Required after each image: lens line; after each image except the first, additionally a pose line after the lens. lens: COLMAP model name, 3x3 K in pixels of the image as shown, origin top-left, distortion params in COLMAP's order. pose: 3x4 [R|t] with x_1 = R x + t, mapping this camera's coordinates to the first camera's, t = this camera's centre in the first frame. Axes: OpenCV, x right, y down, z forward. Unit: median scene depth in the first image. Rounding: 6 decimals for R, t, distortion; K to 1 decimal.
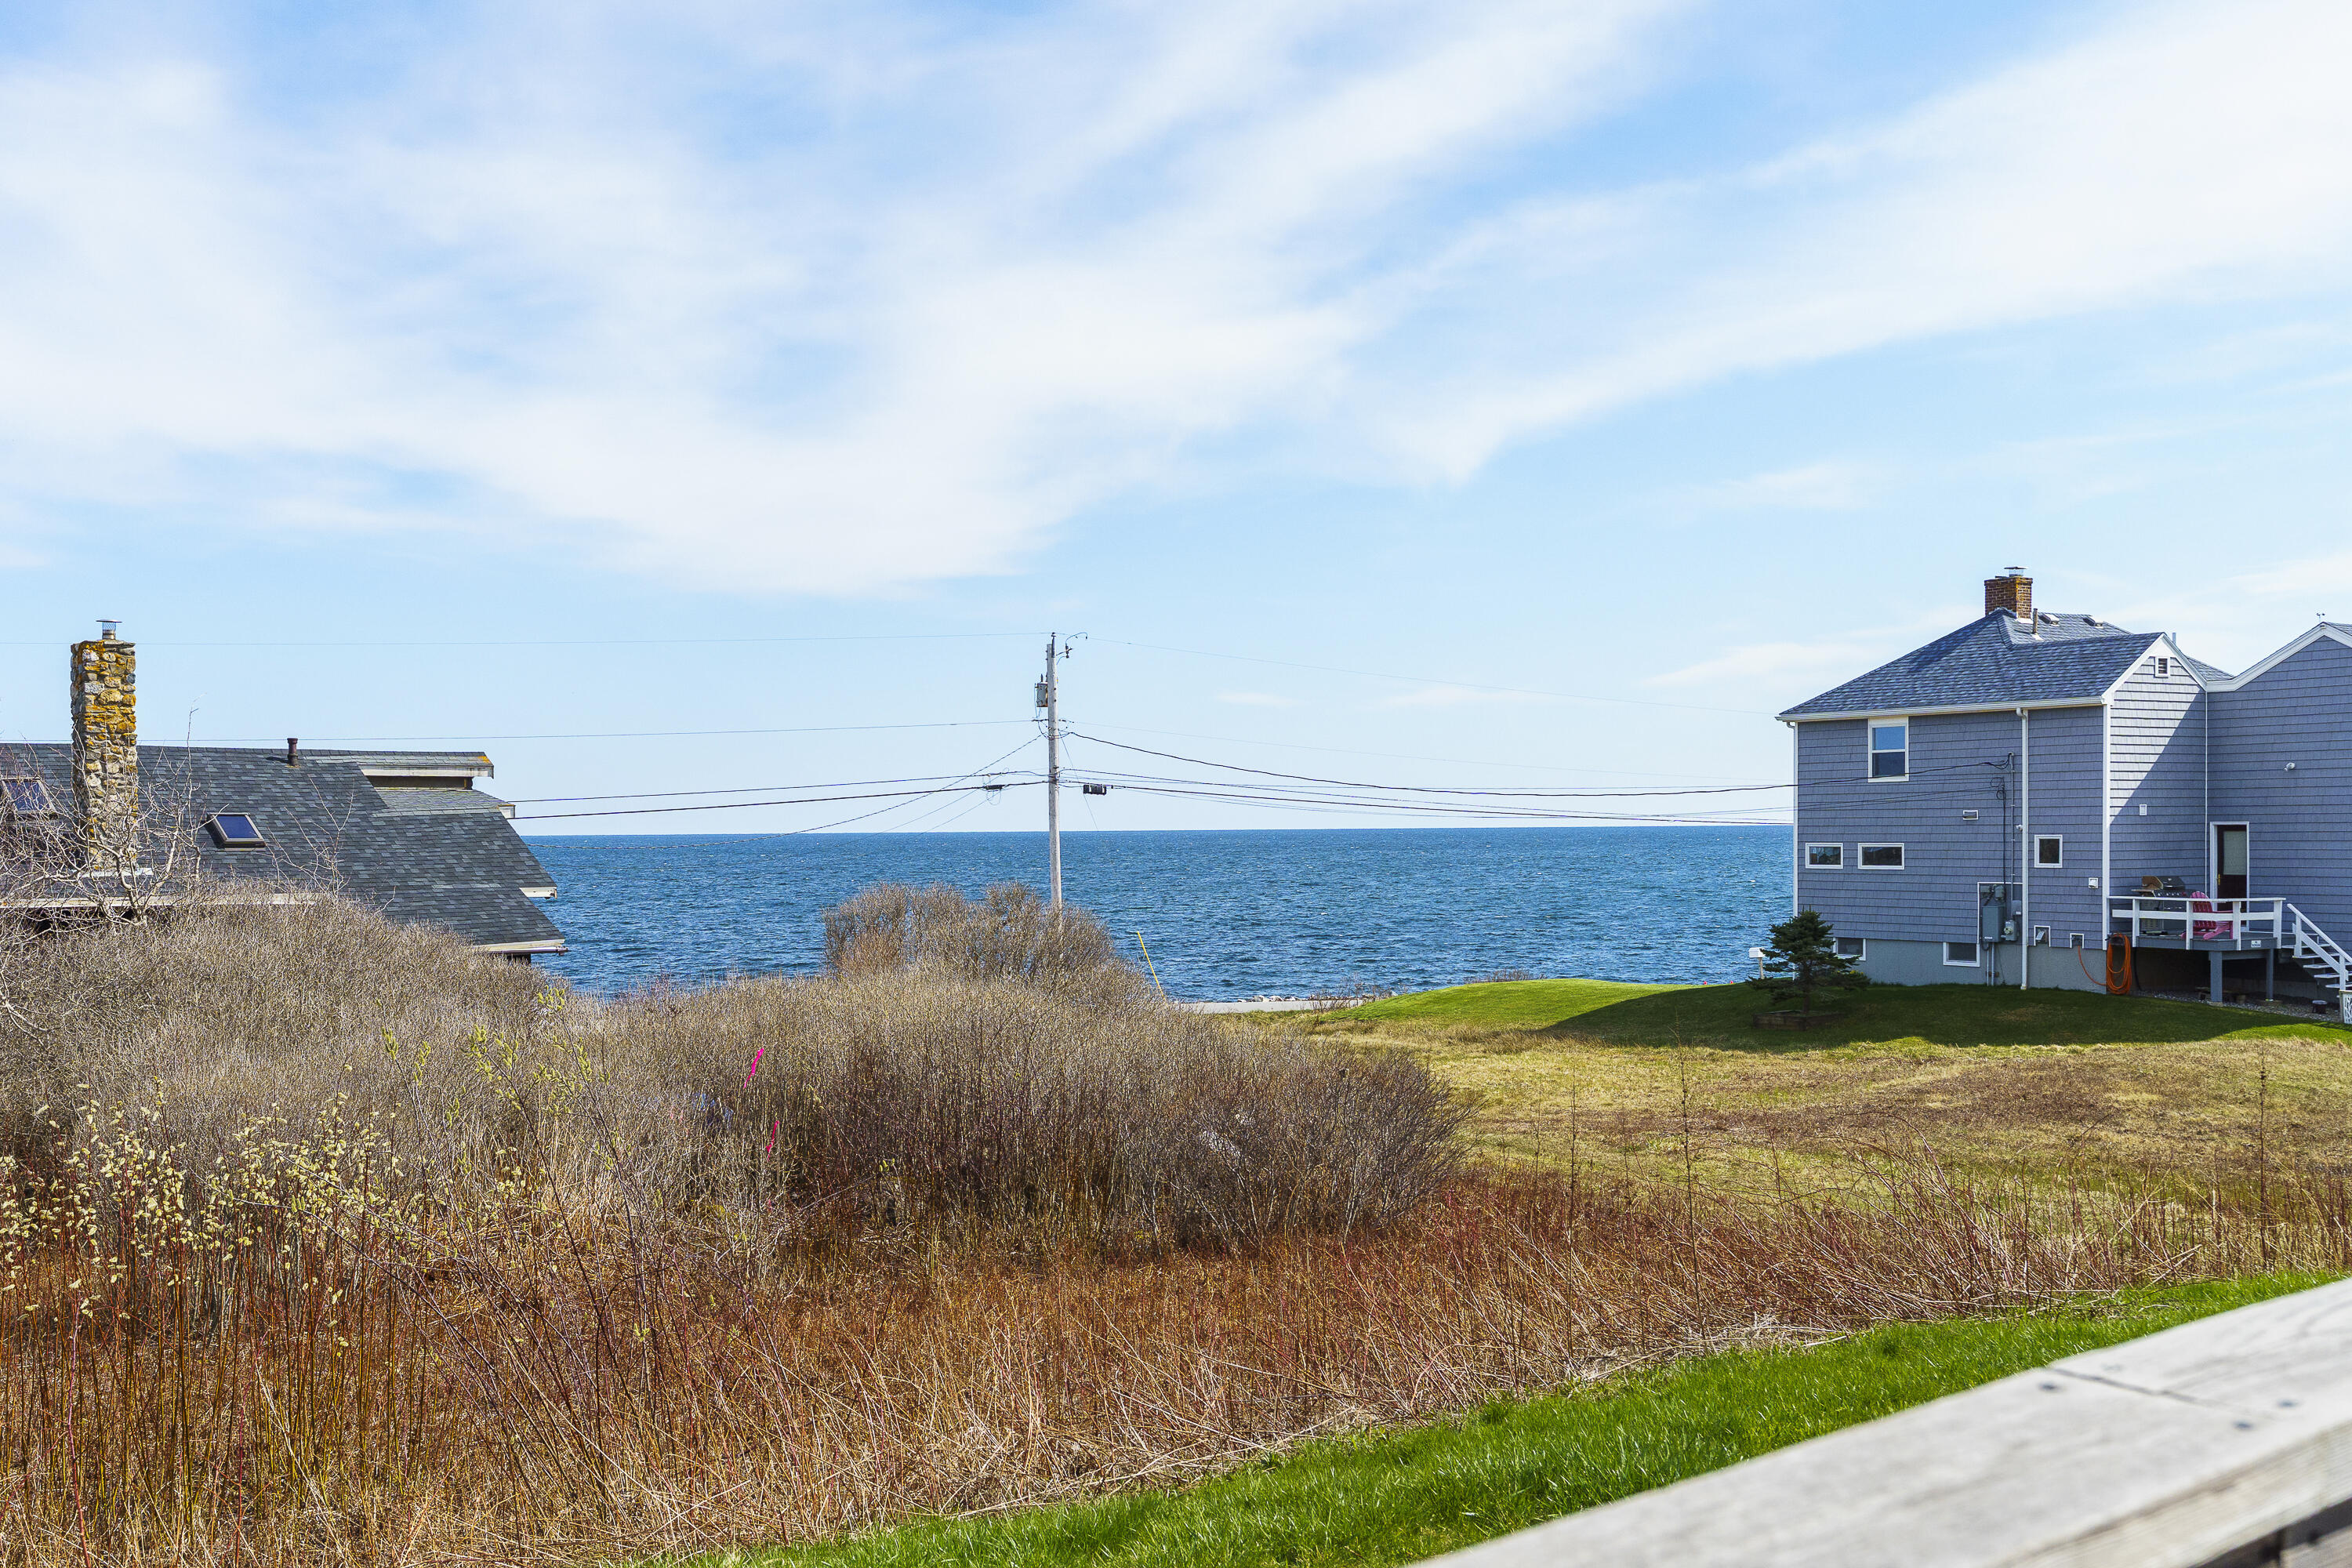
lens RADIAL K [[2398.3, 0, 1163.3], [0, 2398.3, 872.8], [0, 0, 1]] dist [0.012856, 0.000576]
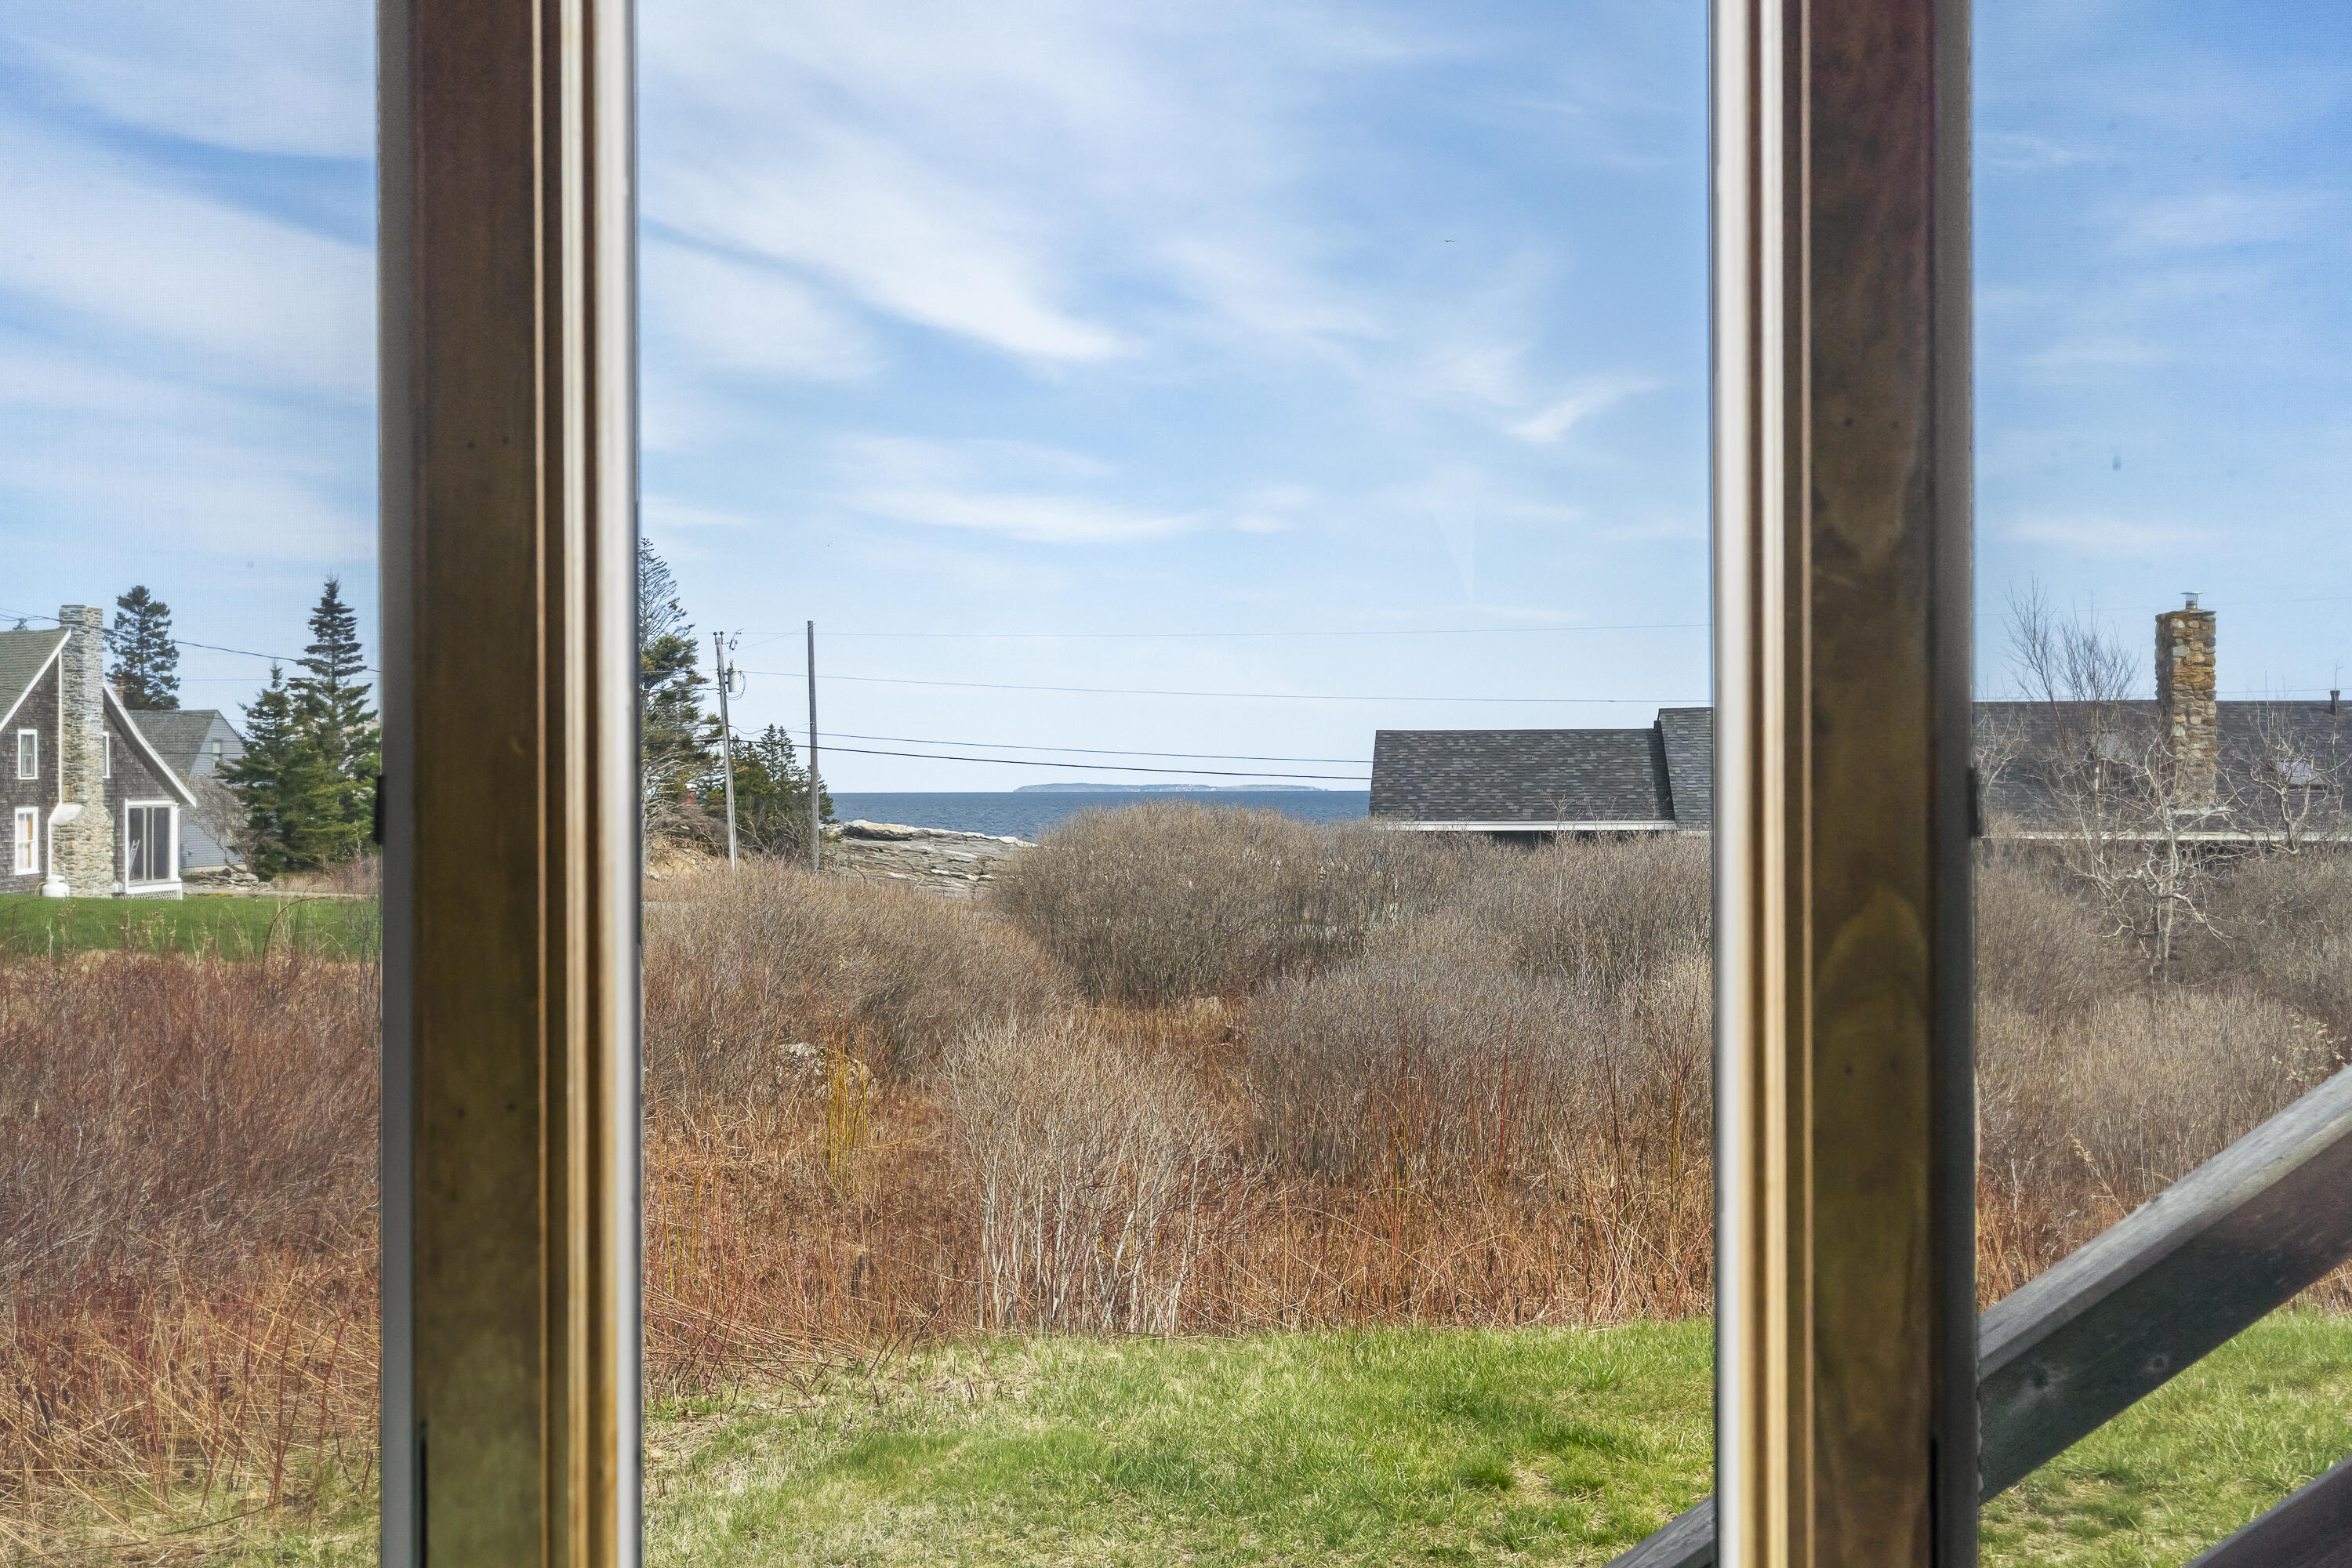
lens RADIAL K [[2299.6, 0, 1176.0], [0, 2299.6, 784.0], [0, 0, 1]] dist [0.012261, 0.005085]
pose [[0.740182, 0.003114, -0.672400, -0.037735], [-0.014119, 0.999841, -0.010912, 0.004018], [0.672258, 0.017570, 0.740108, -0.099135]]
